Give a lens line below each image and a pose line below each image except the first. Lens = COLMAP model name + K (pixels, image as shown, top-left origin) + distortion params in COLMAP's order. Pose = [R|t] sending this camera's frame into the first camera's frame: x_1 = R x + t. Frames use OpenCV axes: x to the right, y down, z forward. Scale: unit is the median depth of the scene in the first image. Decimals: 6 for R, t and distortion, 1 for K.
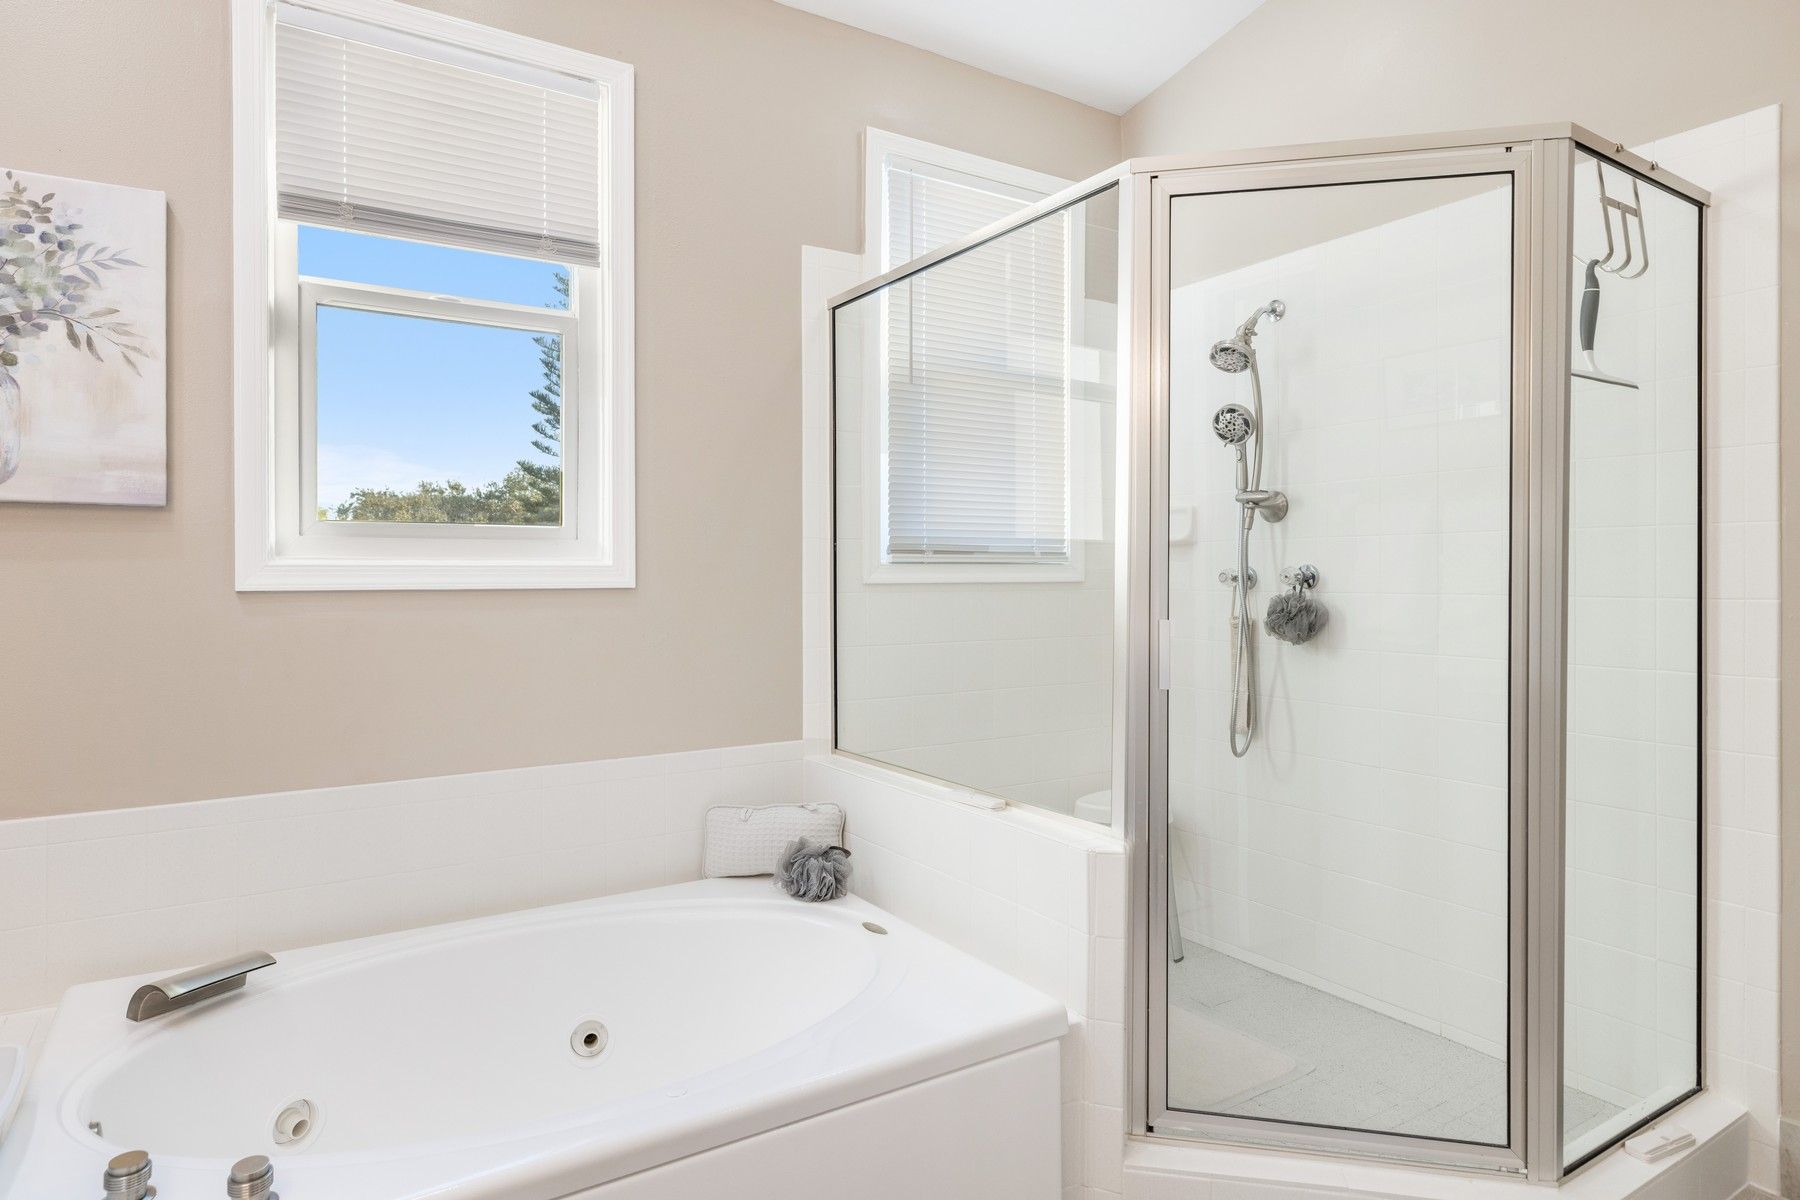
lens RADIAL K [[1029.7, 0, 896.8], [0, 1029.7, 575.0], [0, 0, 1]] dist [0.004257, 0.000906]
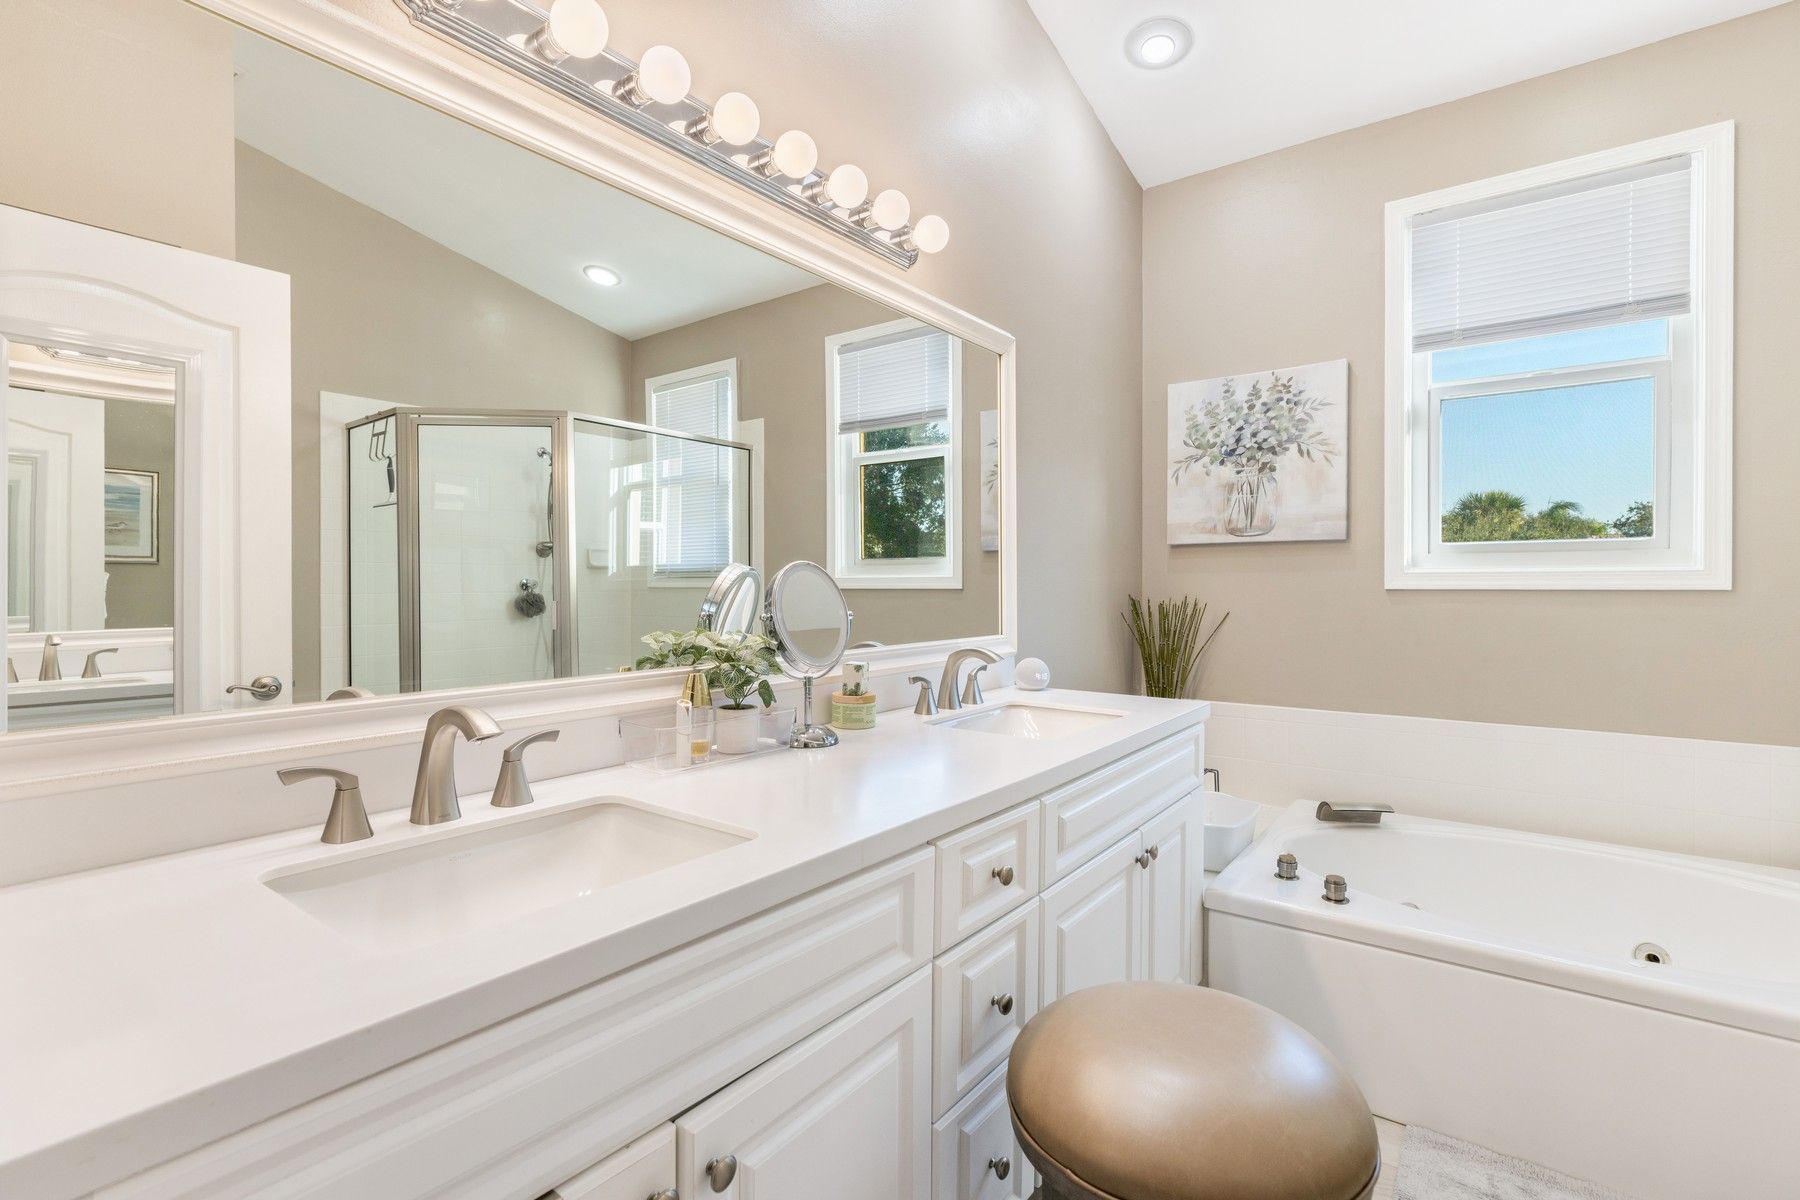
lens RADIAL K [[841.8, 0, 895.7], [0, 841.8, 587.5], [0, 0, 1]] dist [0.000931, 0.000196]
pose [[0.358915, 0.003229, -0.933365, 0.351947], [-0.001390, 0.999995, 0.002925, 0.010899], [0.933369, 0.000247, 0.358918, -0.220922]]
